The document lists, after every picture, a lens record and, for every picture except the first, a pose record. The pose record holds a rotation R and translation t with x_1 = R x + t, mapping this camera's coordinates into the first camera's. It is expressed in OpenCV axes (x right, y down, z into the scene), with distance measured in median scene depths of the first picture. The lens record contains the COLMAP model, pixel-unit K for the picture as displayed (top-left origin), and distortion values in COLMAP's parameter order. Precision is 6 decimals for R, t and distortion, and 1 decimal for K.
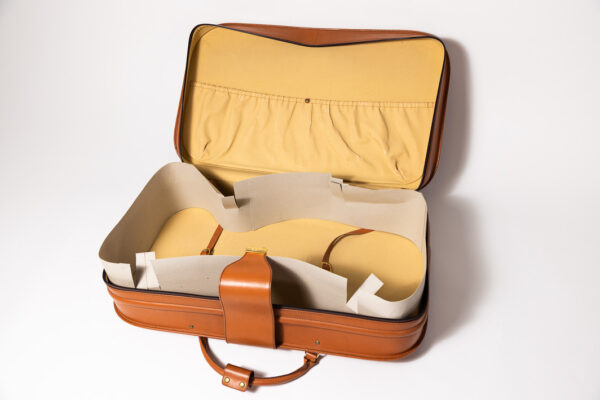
lens RADIAL K [[483.5, 0, 300.0], [0, 483.5, 200.0], [0, 0, 1]] dist [0.004441, 0.001033]
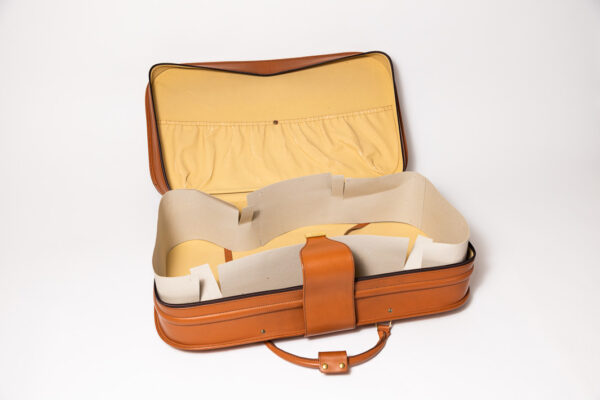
lens RADIAL K [[483.5, 0, 300.0], [0, 483.5, 200.0], [0, 0, 1]] dist [0.004441, 0.001033]
pose [[0.927645, -0.165891, 0.334597, -0.338758], [0.225461, 0.963003, -0.147621, 0.134894], [-0.297729, 0.212378, 0.930727, 0.036430]]
